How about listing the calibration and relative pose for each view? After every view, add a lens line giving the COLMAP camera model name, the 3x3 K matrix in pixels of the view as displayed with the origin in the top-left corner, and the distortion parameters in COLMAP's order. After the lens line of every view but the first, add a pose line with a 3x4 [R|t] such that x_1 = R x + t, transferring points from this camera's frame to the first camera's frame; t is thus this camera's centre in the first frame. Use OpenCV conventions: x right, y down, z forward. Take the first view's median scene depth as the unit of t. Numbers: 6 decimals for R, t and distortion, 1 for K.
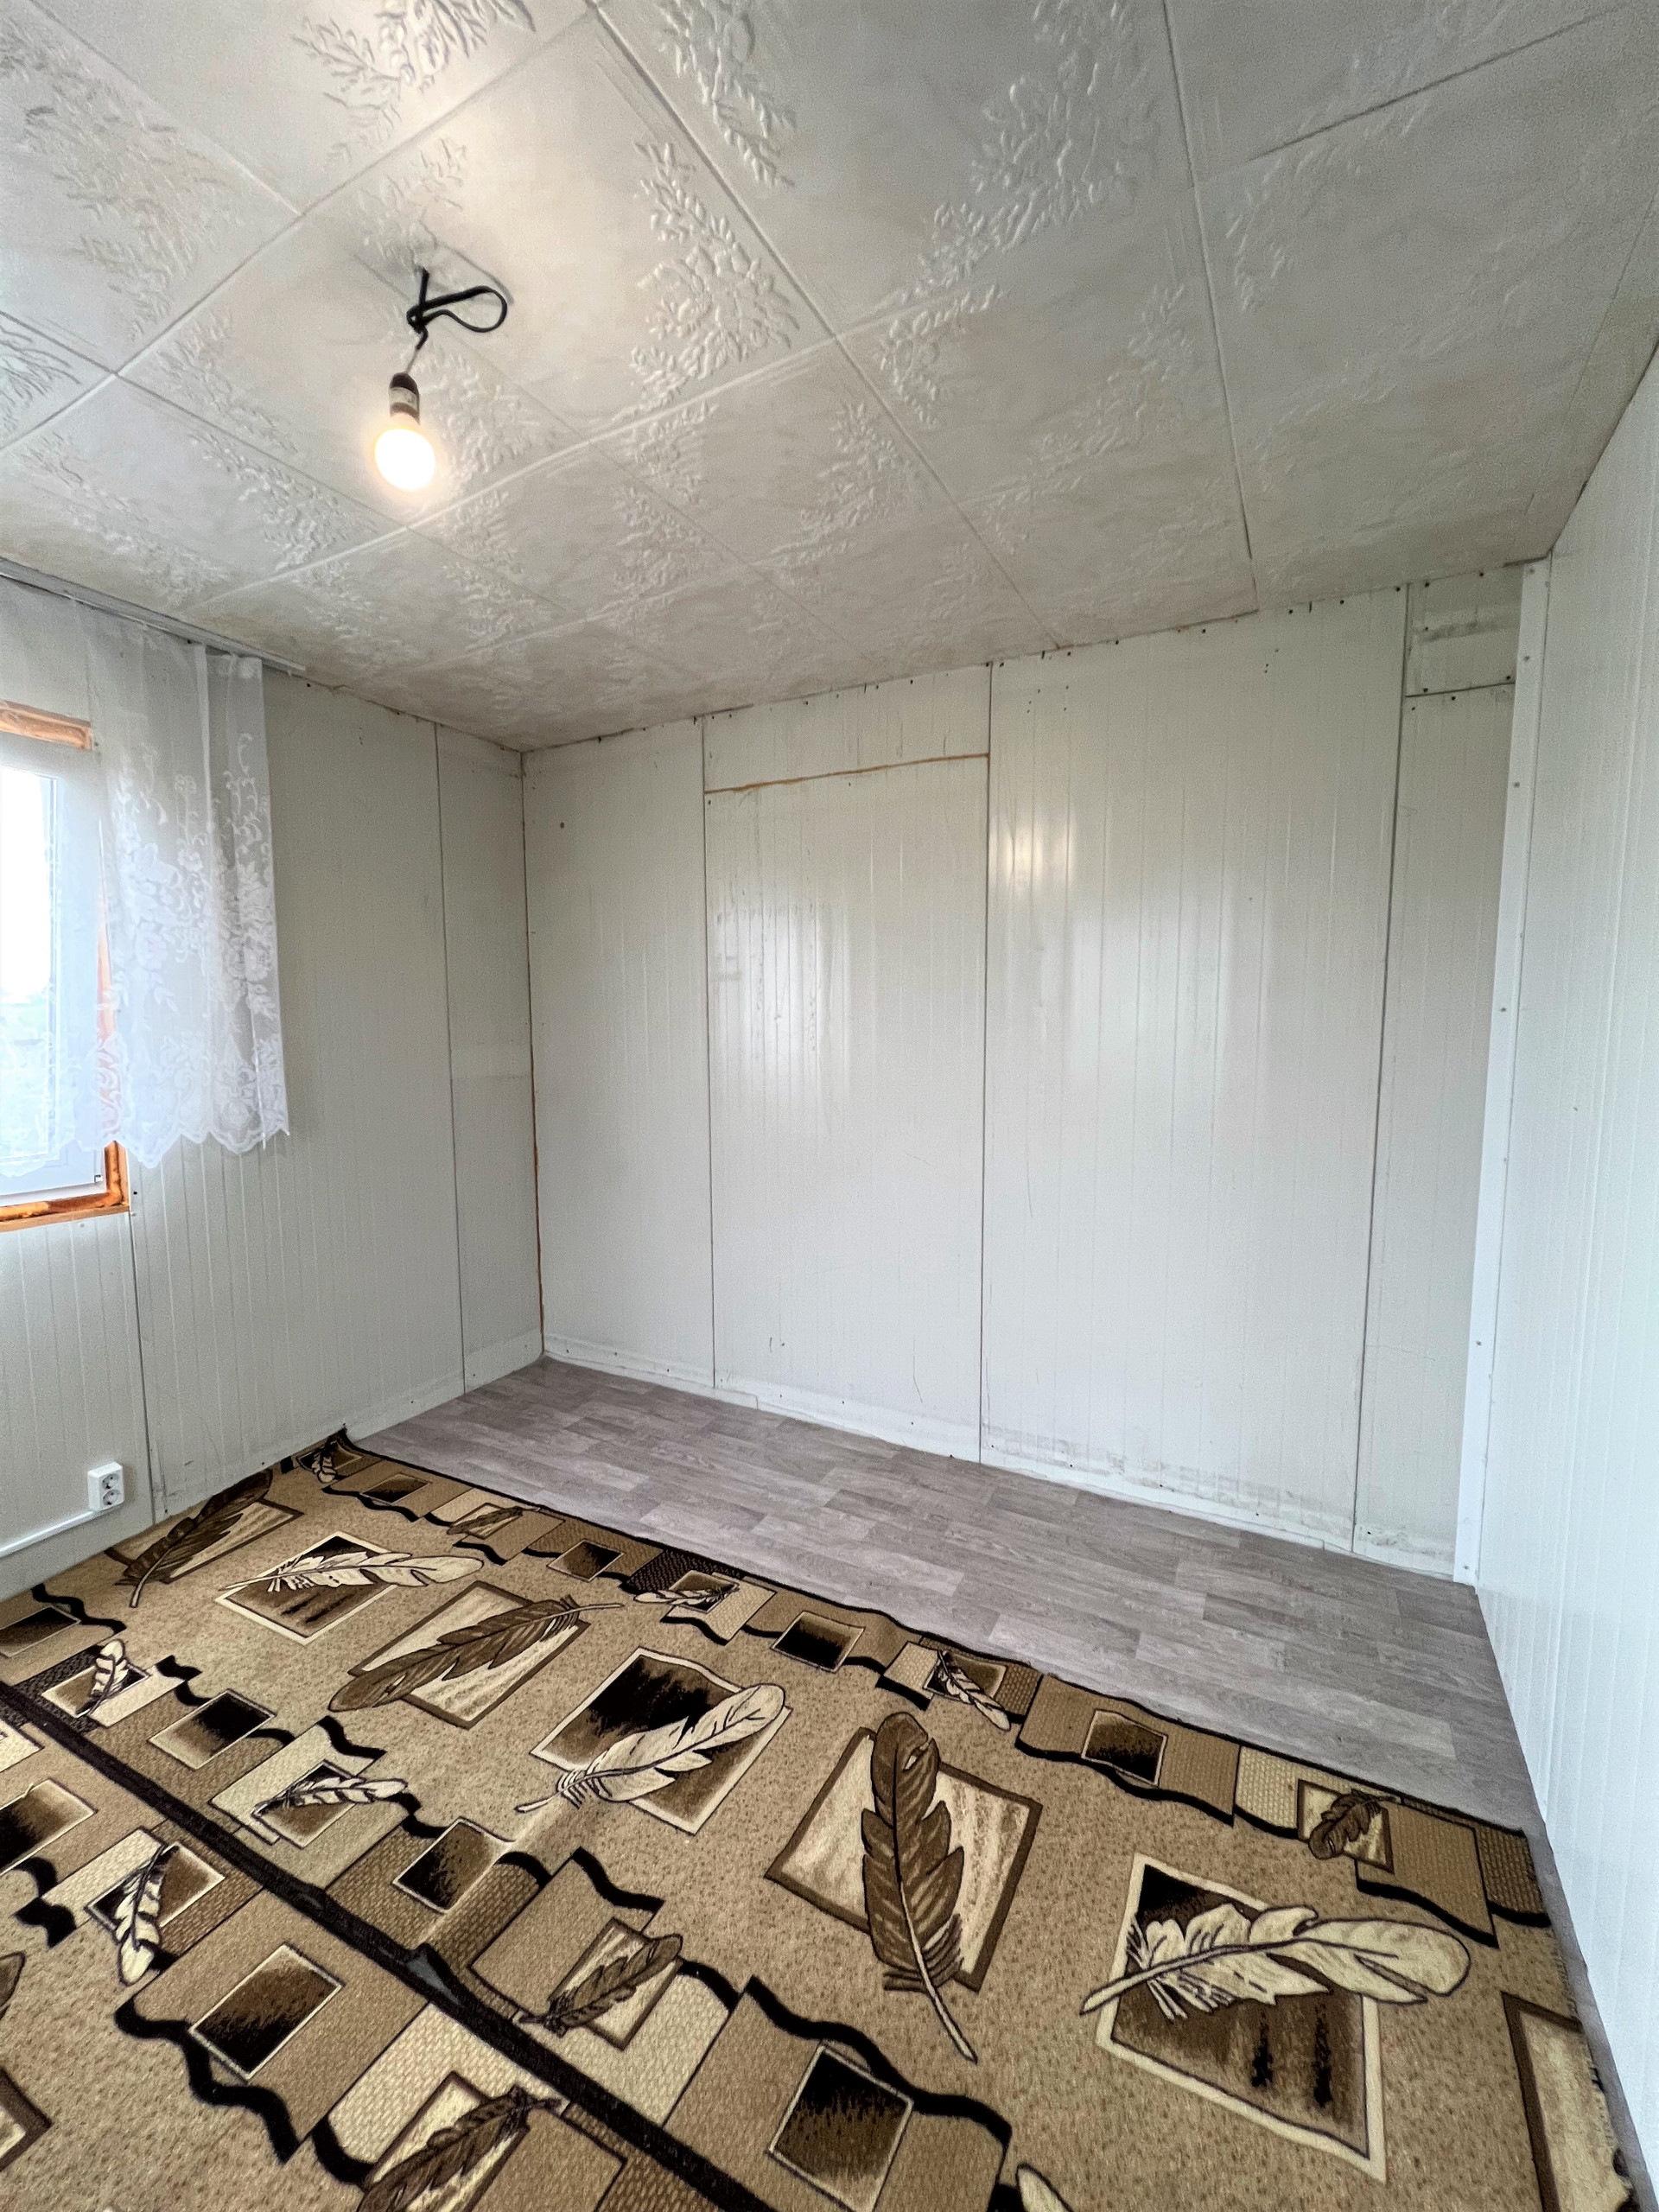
lens RADIAL K [[897.0, 0, 839.3], [0, 897.0, 1106.2], [0, 0, 1]] dist [-0.001711, 0.001050]
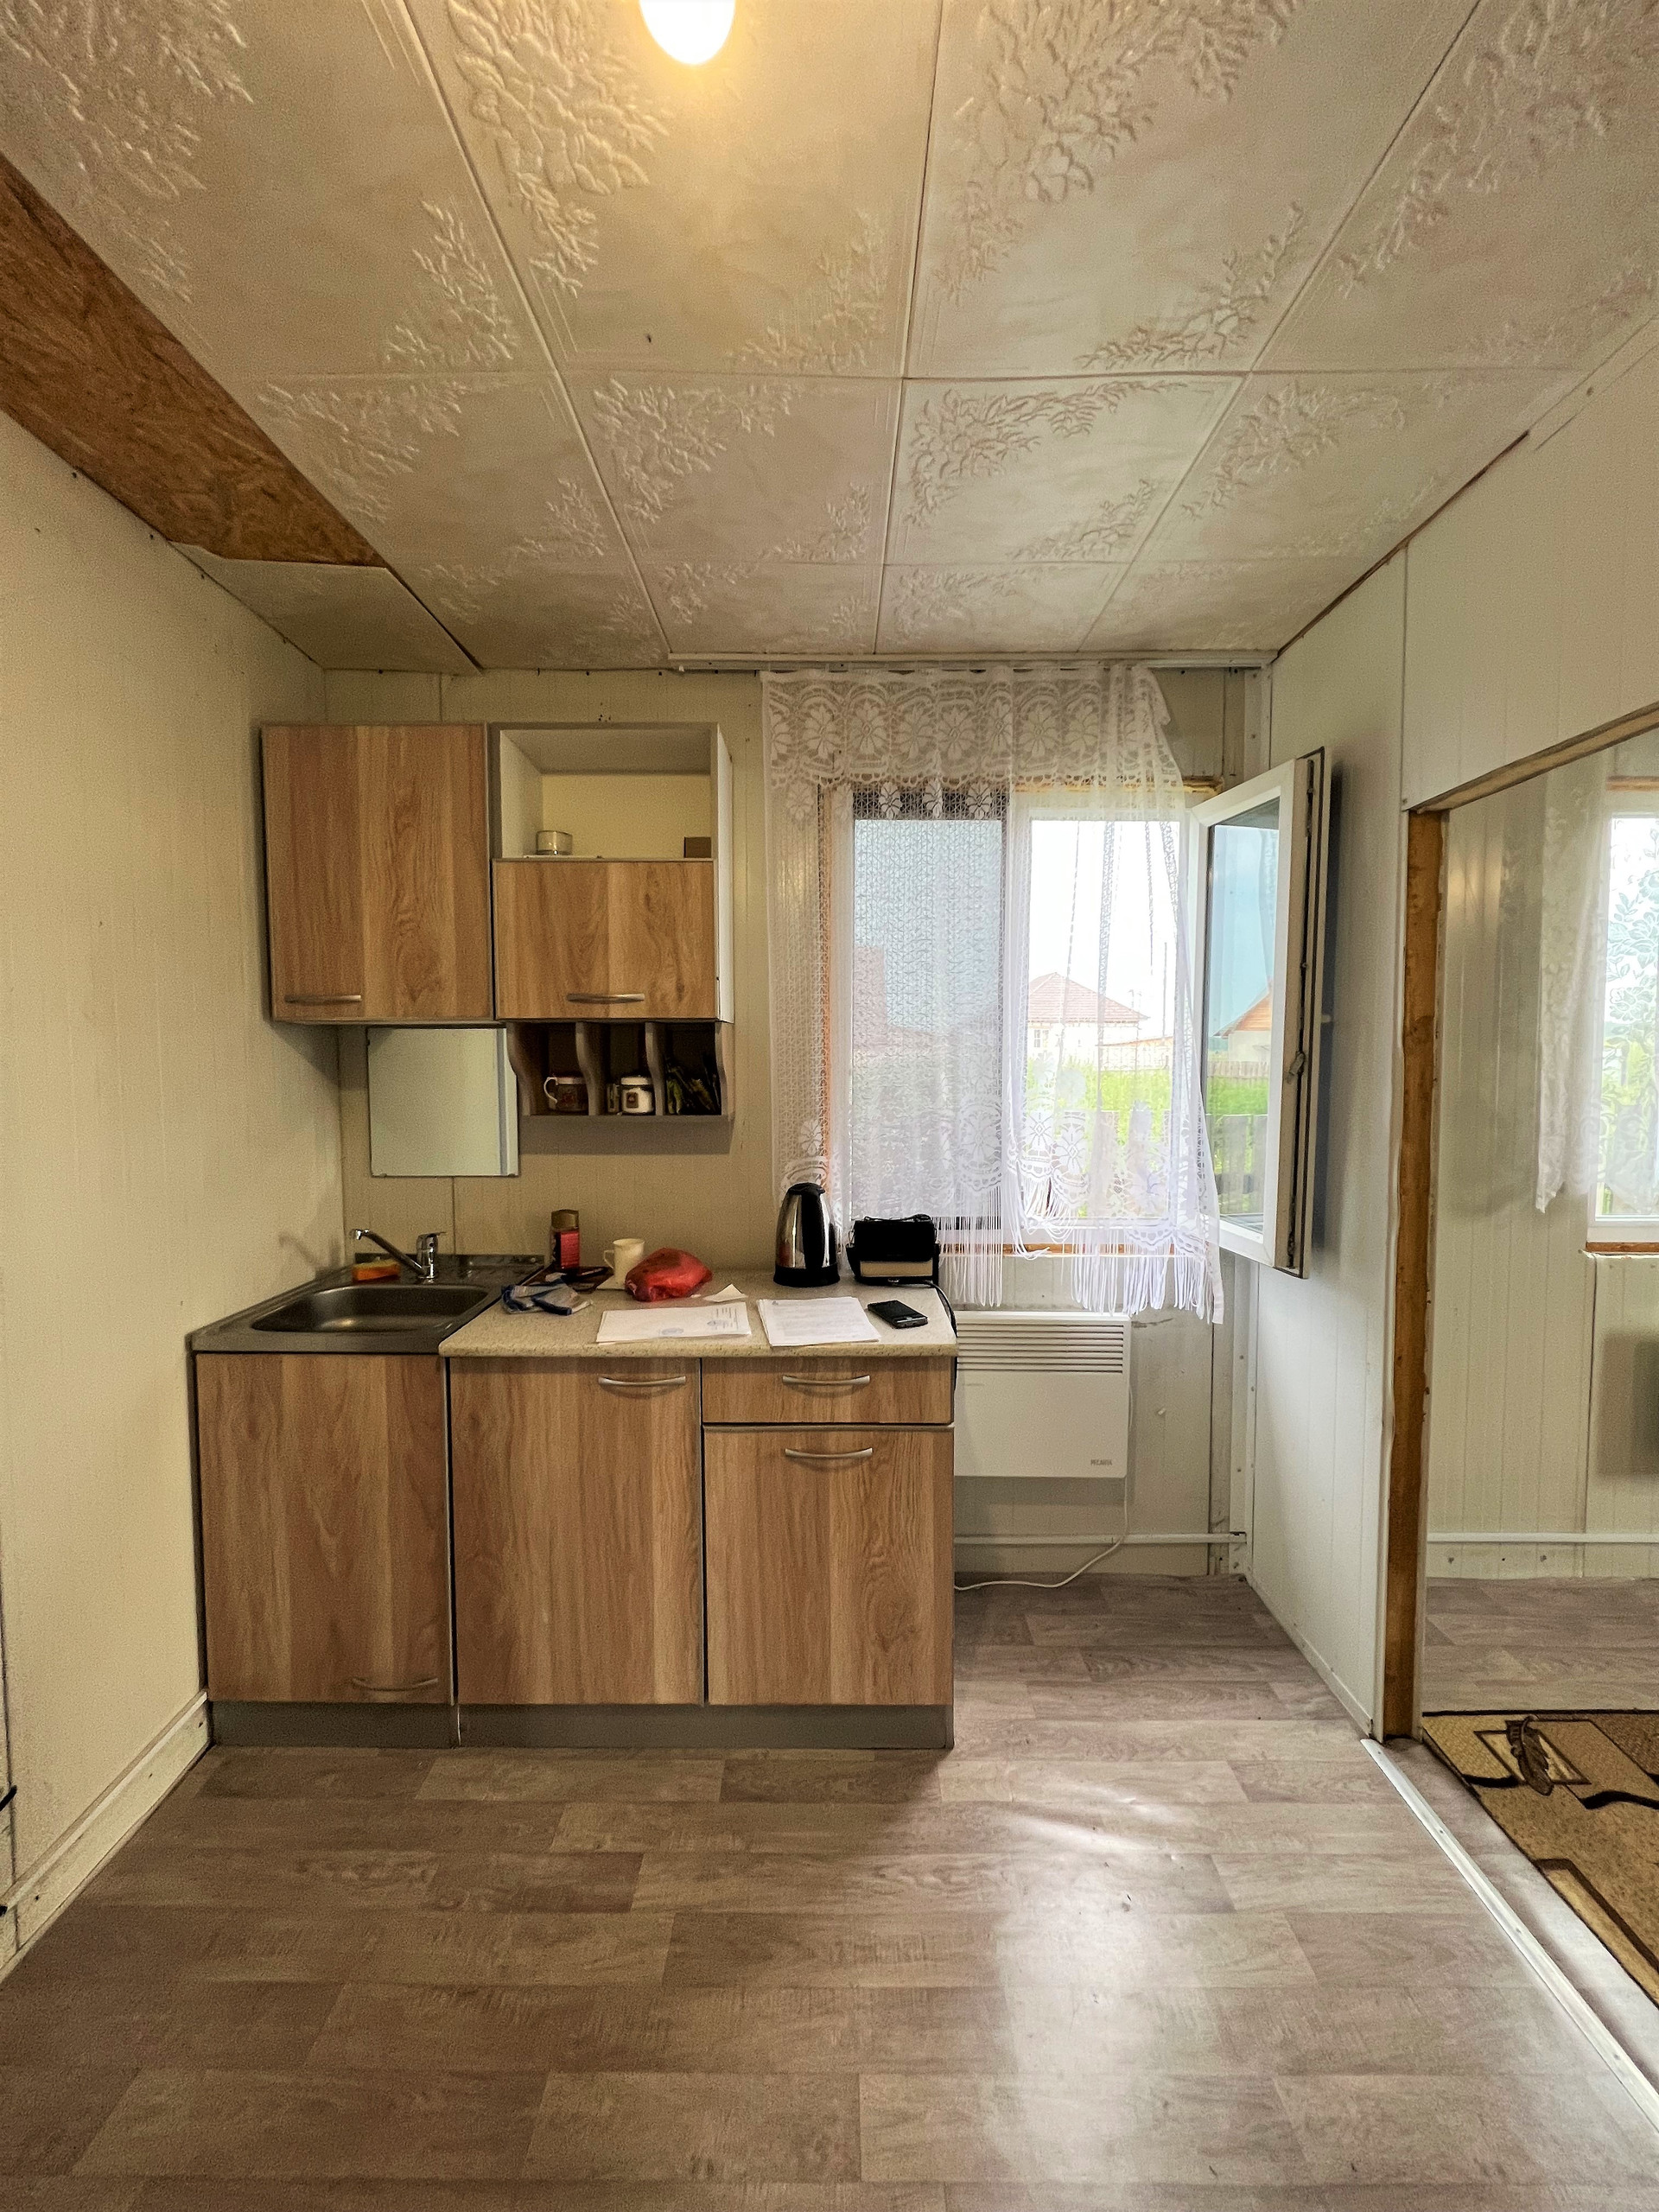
lens RADIAL K [[897.0, 0, 826.0], [0, 897.0, 1105.0], [0, 0, 1]] dist [-0.001711, 0.001050]
pose [[0.890128, -0.029886, 0.454730, -0.882365], [0.043618, 0.998853, -0.019735, -0.042128], [-0.453619, 0.037401, 0.890411, 0.451097]]
